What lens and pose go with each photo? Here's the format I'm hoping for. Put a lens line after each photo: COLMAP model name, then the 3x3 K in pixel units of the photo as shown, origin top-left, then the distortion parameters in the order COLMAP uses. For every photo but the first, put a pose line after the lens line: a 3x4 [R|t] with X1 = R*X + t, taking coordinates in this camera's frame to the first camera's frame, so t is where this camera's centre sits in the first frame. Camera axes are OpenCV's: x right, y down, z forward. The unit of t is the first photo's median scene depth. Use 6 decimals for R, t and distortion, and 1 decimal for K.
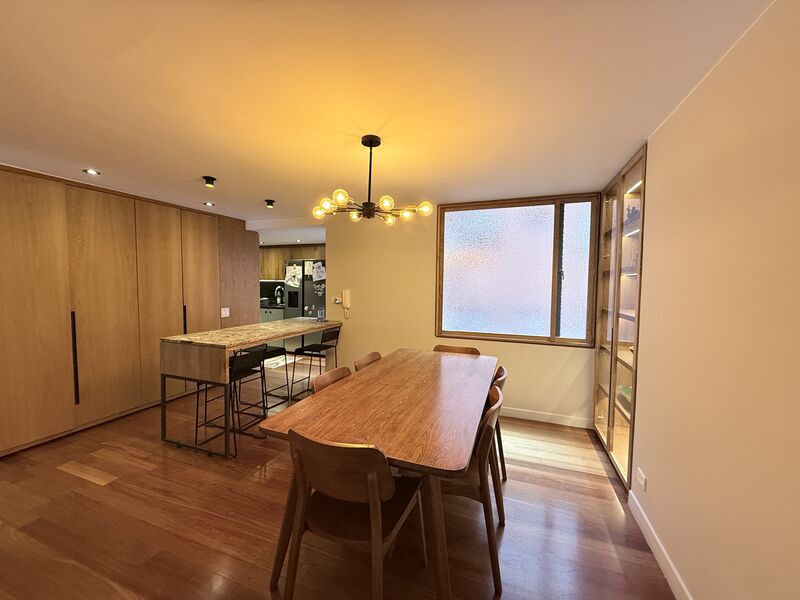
lens RADIAL K [[318.8, 0, 397.5], [0, 318.8, 298.6], [0, 0, 1]] dist [0.000399, -0.000107]
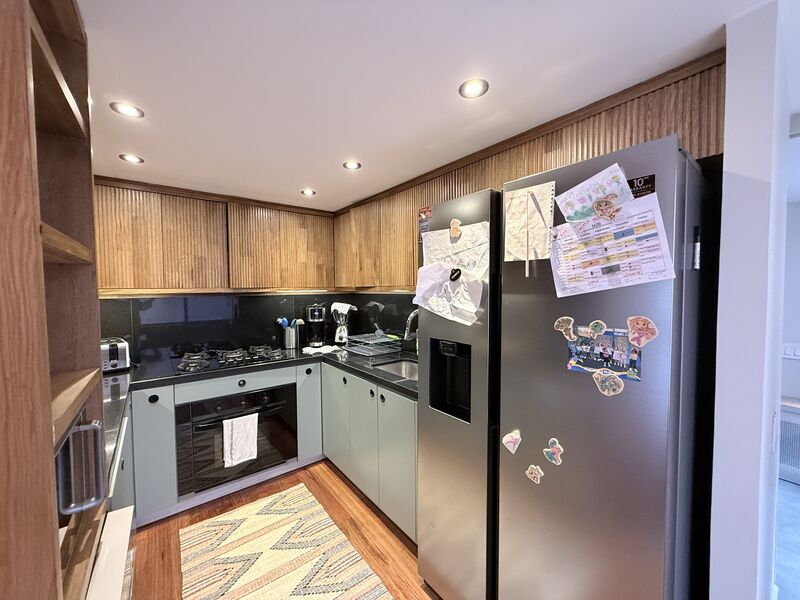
lens RADIAL K [[318.8, 0, 397.5], [0, 318.8, 298.6], [0, 0, 1]] dist [0.000399, -0.000107]
pose [[0.849120, -0.000176, -0.528199, -0.242692], [-0.008931, 0.999852, -0.014691, -0.049590], [0.528124, 0.017192, 0.848993, 0.798647]]
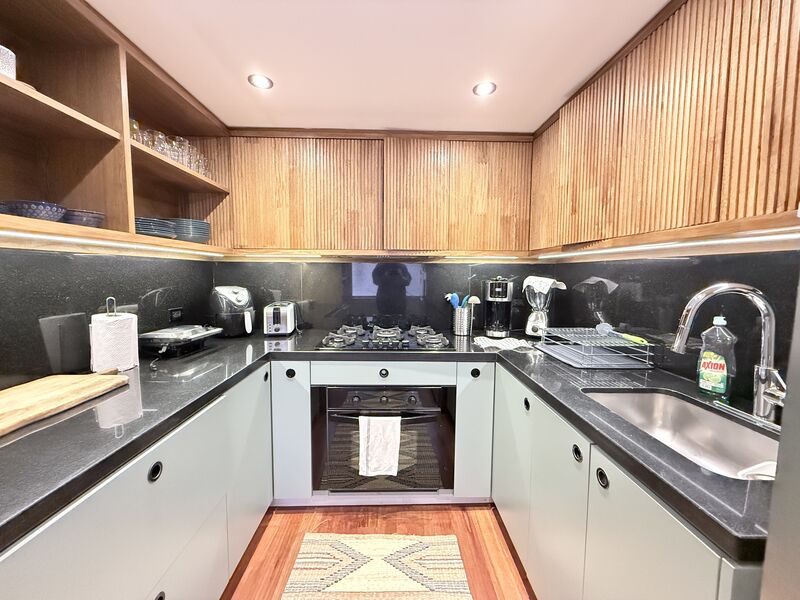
lens RADIAL K [[318.8, 0, 397.5], [0, 318.8, 298.6], [0, 0, 1]] dist [0.000399, -0.000107]
pose [[0.367567, 0.067467, -0.927547, -0.333512], [-0.051098, 0.997324, 0.052294, -0.035466], [0.928592, 0.028174, 0.370031, 0.926584]]
